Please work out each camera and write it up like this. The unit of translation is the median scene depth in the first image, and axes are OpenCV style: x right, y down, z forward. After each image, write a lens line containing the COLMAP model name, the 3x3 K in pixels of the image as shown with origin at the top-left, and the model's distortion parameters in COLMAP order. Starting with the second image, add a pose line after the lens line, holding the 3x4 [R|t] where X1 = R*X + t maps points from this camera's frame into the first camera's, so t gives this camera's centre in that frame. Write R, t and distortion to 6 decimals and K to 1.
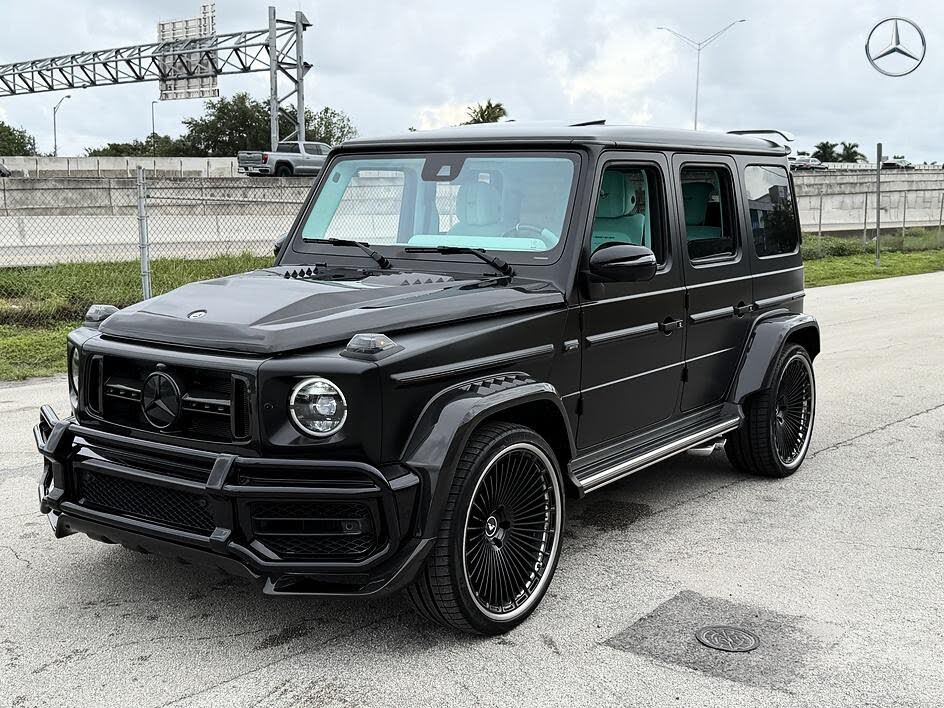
lens RADIAL K [[1128.2, 0, 472.0], [0, 1128.2, 354.0], [0, 0, 1]] dist [0.202056, -0.516327]
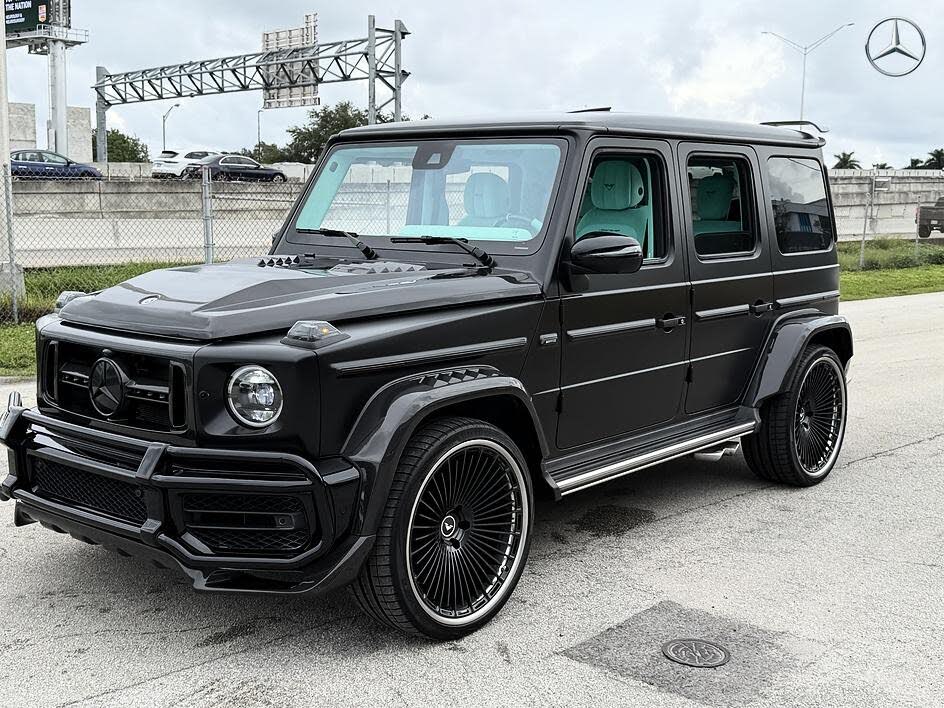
lens RADIAL K [[1128.2, 0, 472.0], [0, 1128.2, 354.0], [0, 0, 1]] dist [0.202056, -0.516327]
pose [[0.996352, 0.015472, -0.083925, 0.109161], [-0.015983, 0.999858, -0.005420, 0.011429], [0.083829, 0.006741, 0.996457, 0.047520]]
